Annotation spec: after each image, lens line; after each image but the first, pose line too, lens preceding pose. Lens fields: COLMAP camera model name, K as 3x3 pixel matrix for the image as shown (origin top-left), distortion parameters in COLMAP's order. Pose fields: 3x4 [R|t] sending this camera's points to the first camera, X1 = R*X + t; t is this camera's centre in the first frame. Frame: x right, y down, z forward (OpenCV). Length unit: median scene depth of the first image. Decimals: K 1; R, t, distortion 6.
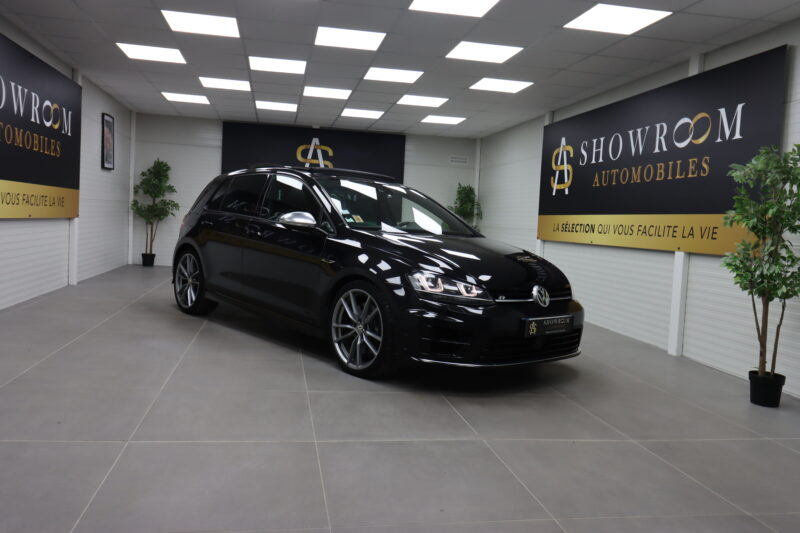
lens RADIAL K [[632.8, 0, 396.4], [0, 632.8, 262.9], [0, 0, 1]] dist [0.015373, -0.008083]
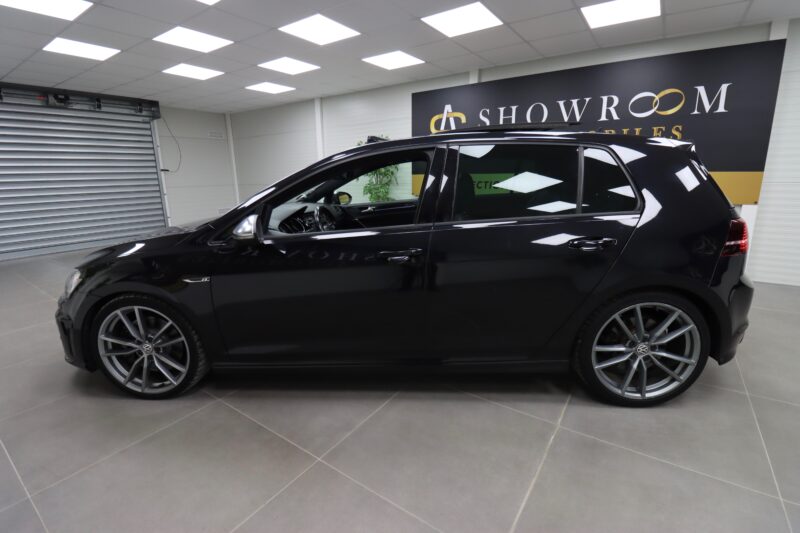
lens RADIAL K [[373.5, 0, 397.3], [0, 373.5, 256.3], [0, 0, 1]] dist [-0.003058, -0.010323]
pose [[0.719532, -0.205995, 0.663204, -0.382207], [0.090714, 0.974691, 0.204325, -0.095369], [-0.688509, -0.086857, 0.720008, 0.686636]]
